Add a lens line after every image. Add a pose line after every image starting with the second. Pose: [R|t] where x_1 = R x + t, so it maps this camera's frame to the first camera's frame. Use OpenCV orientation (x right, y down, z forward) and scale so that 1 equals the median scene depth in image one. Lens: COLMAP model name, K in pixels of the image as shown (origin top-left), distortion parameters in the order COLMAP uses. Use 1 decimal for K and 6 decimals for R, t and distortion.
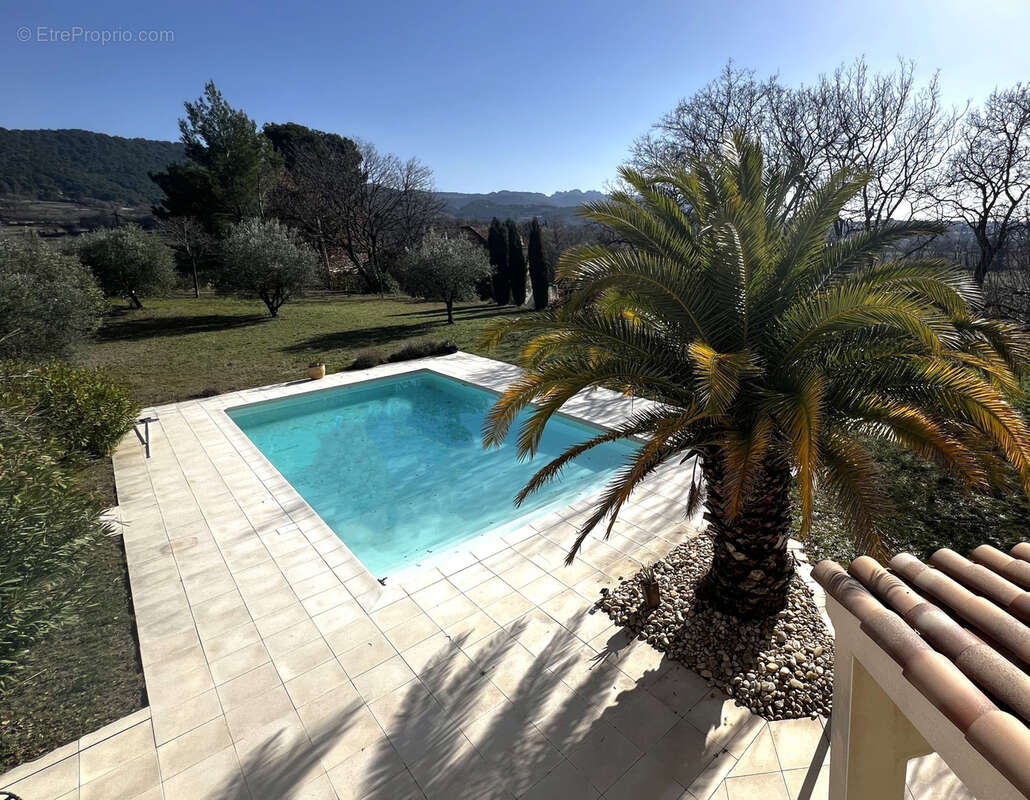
lens RADIAL K [[599.7, 0, 513.6], [0, 599.7, 395.0], [0, 0, 1]] dist [0.000256, -0.000851]
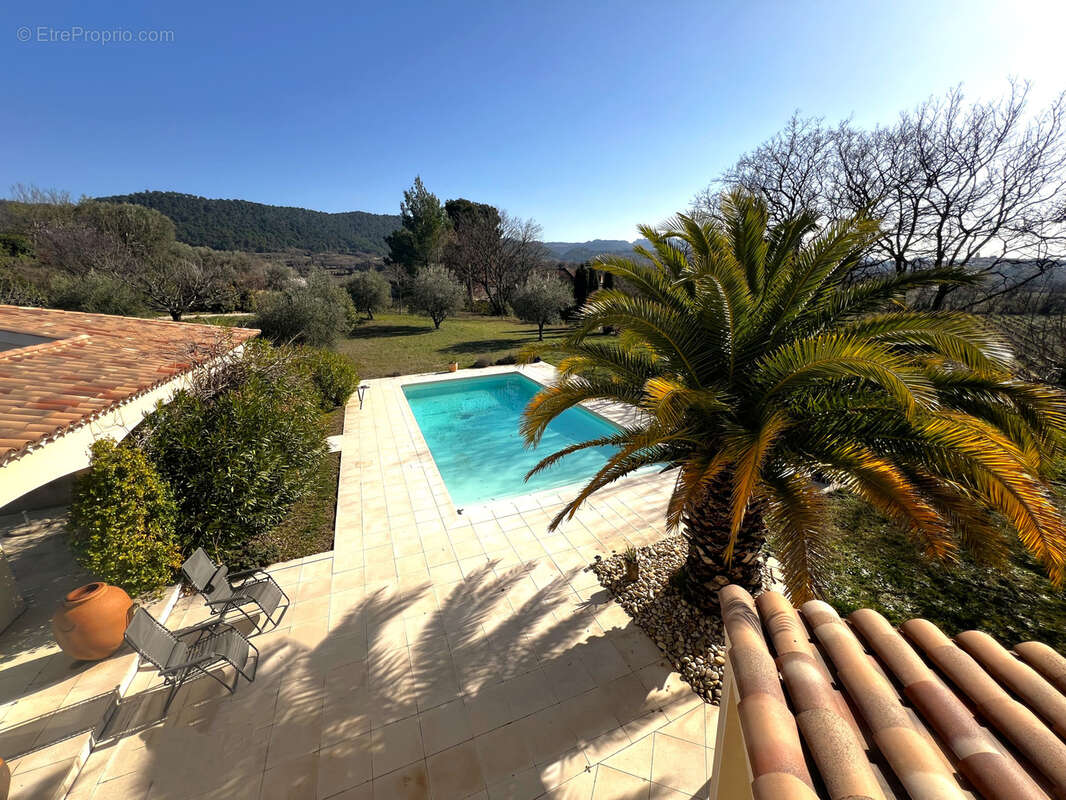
lens RADIAL K [[438.4, 0, 532.2], [0, 438.4, 397.4], [0, 0, 1]] dist [-0.001440, 0.000942]
pose [[0.900037, 0.118449, -0.419408, 0.374148], [-0.095259, 0.992555, 0.075894, -0.074968], [0.425275, -0.028355, 0.904620, 0.087909]]
